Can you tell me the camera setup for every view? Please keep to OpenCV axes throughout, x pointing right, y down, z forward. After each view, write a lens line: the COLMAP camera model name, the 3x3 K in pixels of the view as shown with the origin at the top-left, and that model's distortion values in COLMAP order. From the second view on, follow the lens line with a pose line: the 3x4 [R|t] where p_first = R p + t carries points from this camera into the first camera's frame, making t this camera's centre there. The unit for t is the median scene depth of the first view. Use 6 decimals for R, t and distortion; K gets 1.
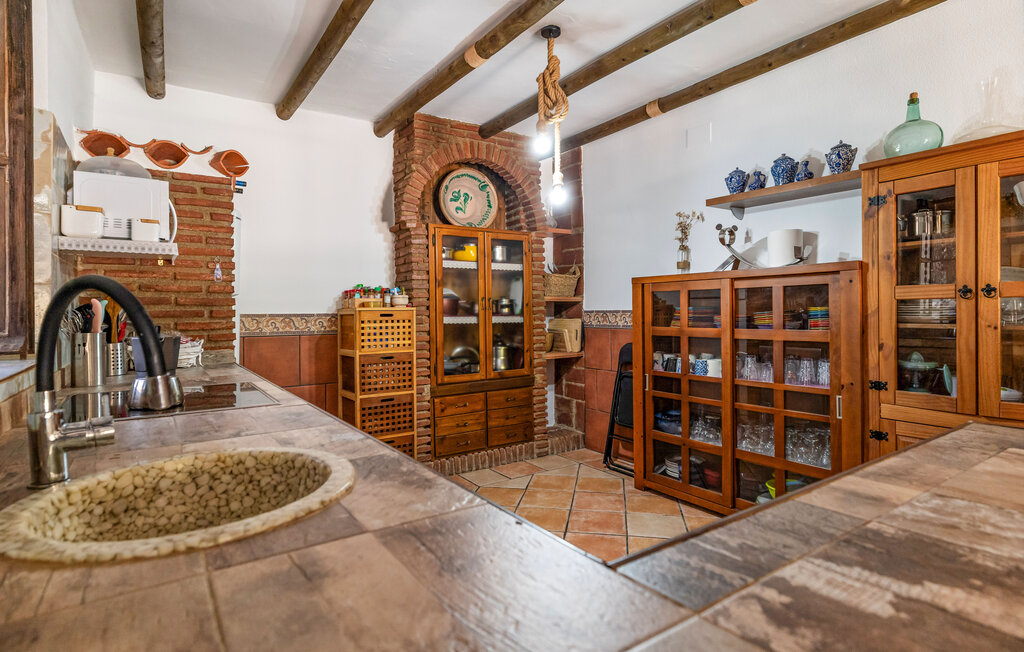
lens RADIAL K [[542.0, 0, 512.0], [0, 542.0, 326.0], [0, 0, 1]] dist [-0.001379, -0.000280]
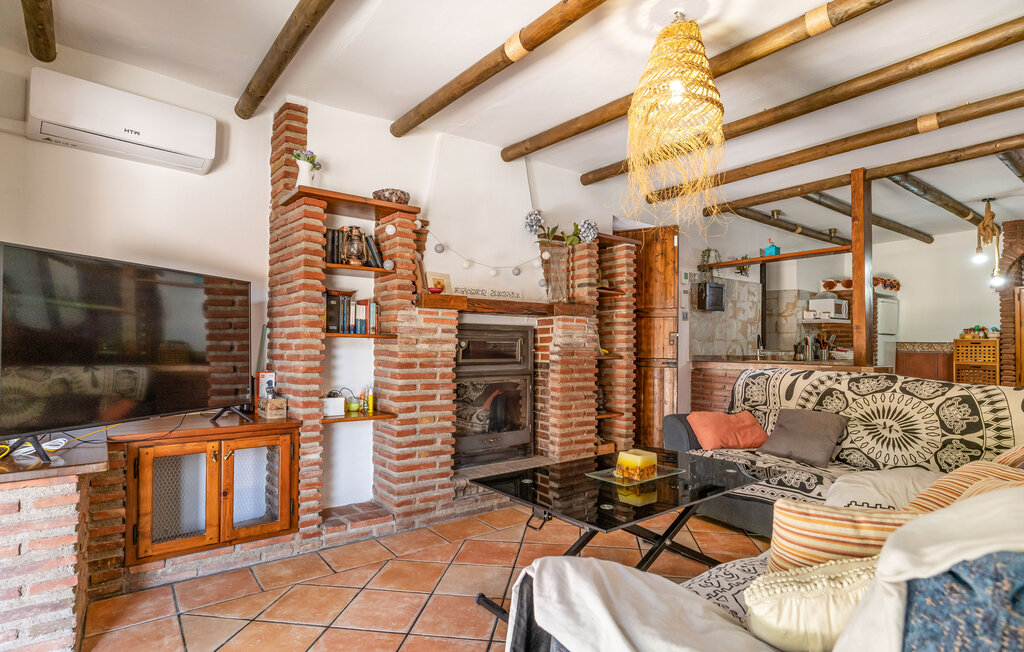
lens RADIAL K [[542.0, 0, 512.0], [0, 542.0, 326.0], [0, 0, 1]] dist [-0.001379, -0.000280]
pose [[0.075657, -0.025493, -0.996808, 1.356547], [-0.027006, 0.999254, -0.027606, 0.013447], [0.996768, 0.029008, 0.074912, -0.595516]]
